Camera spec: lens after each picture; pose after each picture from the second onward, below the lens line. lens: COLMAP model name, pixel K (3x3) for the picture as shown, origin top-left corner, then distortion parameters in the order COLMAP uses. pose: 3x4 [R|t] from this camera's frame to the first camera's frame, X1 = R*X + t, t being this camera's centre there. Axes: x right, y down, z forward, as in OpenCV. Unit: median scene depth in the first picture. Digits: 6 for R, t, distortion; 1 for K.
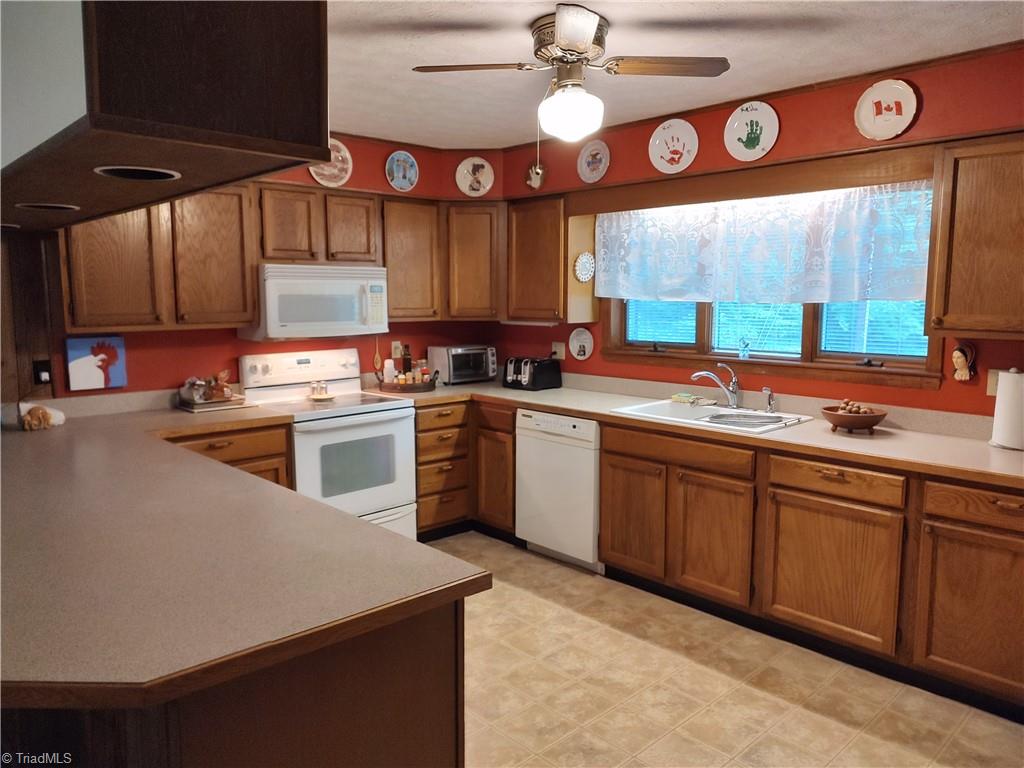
lens RADIAL K [[742.3, 0, 510.3], [0, 742.3, 382.8], [0, 0, 1]] dist [0.037952, -0.037132]
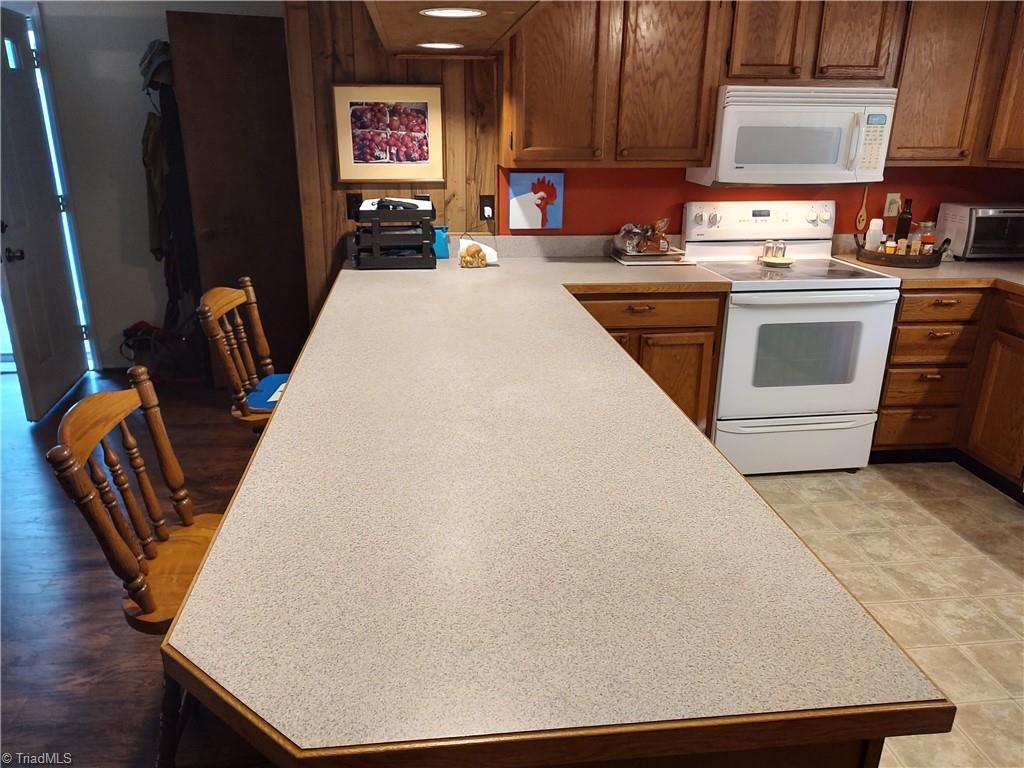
lens RADIAL K [[742.3, 0, 514.4], [0, 742.3, 381.3], [0, 0, 1]] dist [0.037952, -0.037132]
pose [[0.809941, 0.203819, -0.549957, -0.013127], [-0.082803, 0.968021, 0.236809, -0.022959], [0.580637, -0.146263, 0.800917, 0.178080]]
